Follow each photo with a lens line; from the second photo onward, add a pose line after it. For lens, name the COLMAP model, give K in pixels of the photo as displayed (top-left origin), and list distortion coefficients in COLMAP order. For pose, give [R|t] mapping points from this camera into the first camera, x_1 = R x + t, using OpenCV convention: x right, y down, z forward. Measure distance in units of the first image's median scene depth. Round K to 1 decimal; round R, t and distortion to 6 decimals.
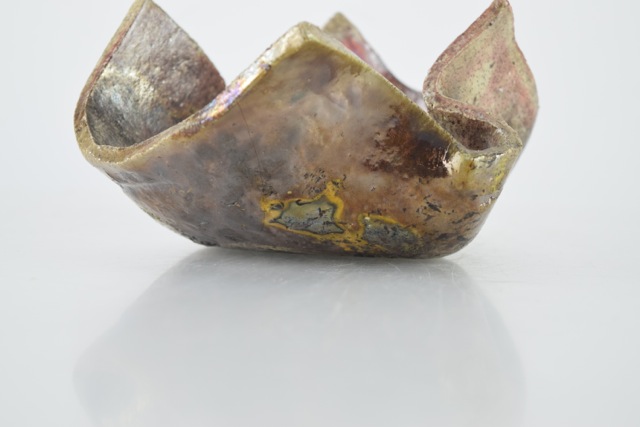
lens RADIAL K [[1456.7, 0, 319.2], [0, 1456.7, 212.4], [0, 0, 1]] dist [0.042561, 0.000000]
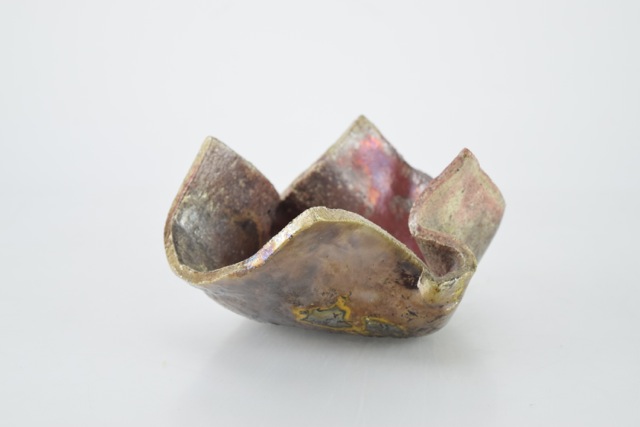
lens RADIAL K [[1456.7, 0, 320.2], [0, 1456.7, 214.3], [0, 0, 1]] dist [0.042561, 0.000000]
pose [[0.996640, -0.011027, -0.081163, 0.101339], [0.022953, 0.988794, 0.147511, -0.302259], [0.078627, -0.148878, 0.985725, -0.388516]]
